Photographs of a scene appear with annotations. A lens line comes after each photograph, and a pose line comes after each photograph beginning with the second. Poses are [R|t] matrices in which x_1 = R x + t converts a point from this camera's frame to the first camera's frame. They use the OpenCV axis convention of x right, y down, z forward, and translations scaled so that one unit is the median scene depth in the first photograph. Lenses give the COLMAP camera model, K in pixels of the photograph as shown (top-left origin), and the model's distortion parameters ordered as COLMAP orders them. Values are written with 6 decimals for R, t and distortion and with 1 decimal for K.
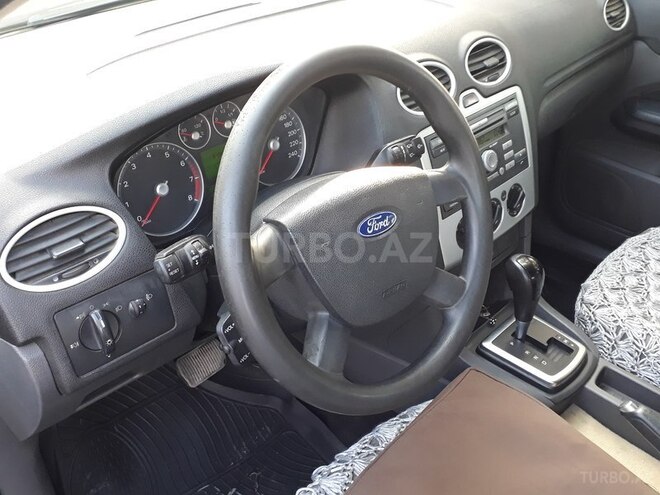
lens RADIAL K [[520.4, 0, 330.0], [0, 520.4, 247.5], [0, 0, 1]] dist [0.085770, -0.150344]
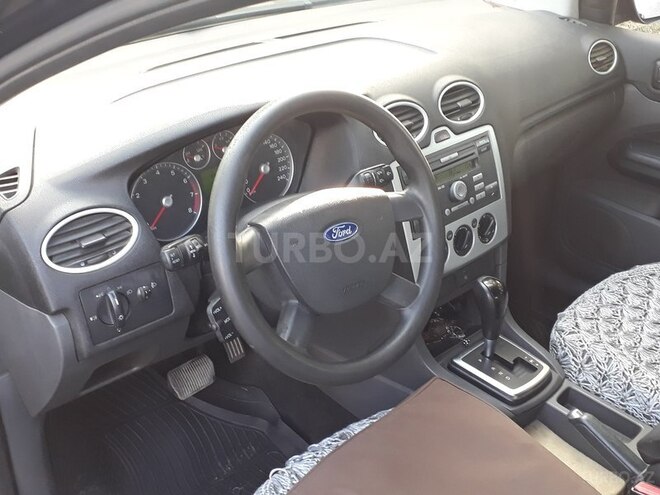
lens RADIAL K [[599.6, 0, 332.6], [0, 599.6, 259.5], [0, 0, 1]] dist [0.104526, -0.230732]
pose [[0.999253, 0.034734, -0.016968, 0.072522], [-0.035783, 0.997176, -0.066026, 0.085702], [0.014627, 0.066583, 0.997674, -0.308798]]
